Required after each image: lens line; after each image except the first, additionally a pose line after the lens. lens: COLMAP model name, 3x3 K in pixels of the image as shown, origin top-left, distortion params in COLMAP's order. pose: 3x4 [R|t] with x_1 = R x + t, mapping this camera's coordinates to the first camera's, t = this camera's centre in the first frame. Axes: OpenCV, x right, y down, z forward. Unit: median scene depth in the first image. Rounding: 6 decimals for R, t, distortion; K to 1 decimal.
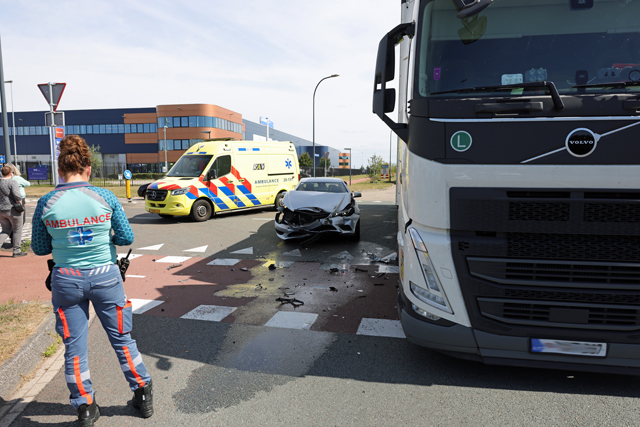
lens RADIAL K [[428.1, 0, 318.5], [0, 428.1, 214.3], [0, 0, 1]] dist [-0.000081, -0.005580]
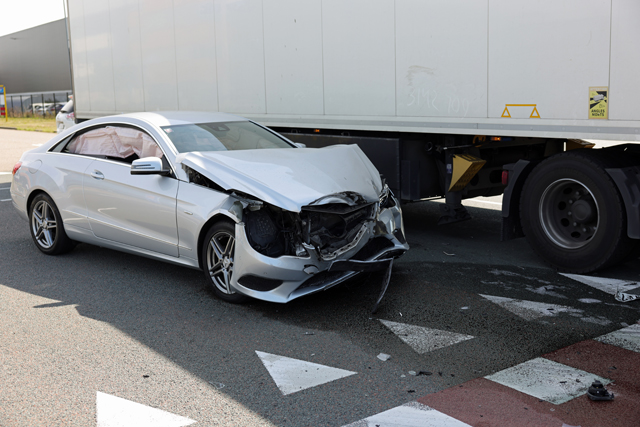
lens RADIAL K [[773.8, 0, 319.0], [0, 773.8, 213.3], [0, 0, 1]] dist [-0.030983, 0.000000]
pose [[0.680430, -0.136435, 0.720000, -0.506090], [0.108553, 0.990442, 0.085095, -0.058198], [-0.724728, 0.020257, 0.688737, 0.623101]]
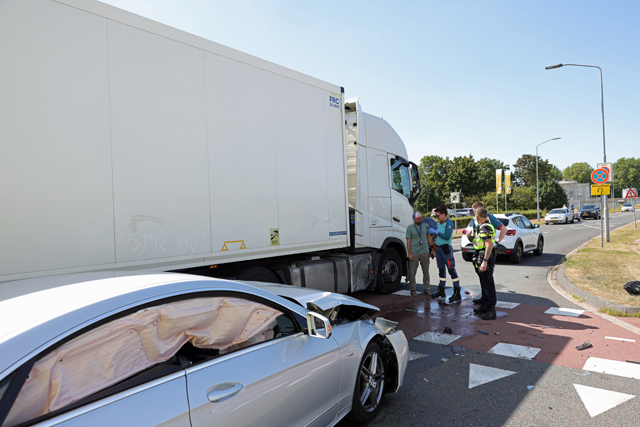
lens RADIAL K [[428.1, 0, 321.4], [0, 428.1, 214.0], [0, 0, 1]] dist [-0.000081, -0.005580]
pose [[-0.874687, 0.030962, 0.483698, -0.250090], [0.085576, 0.992145, 0.091241, -0.166742], [-0.477073, 0.121200, -0.870466, 1.491870]]
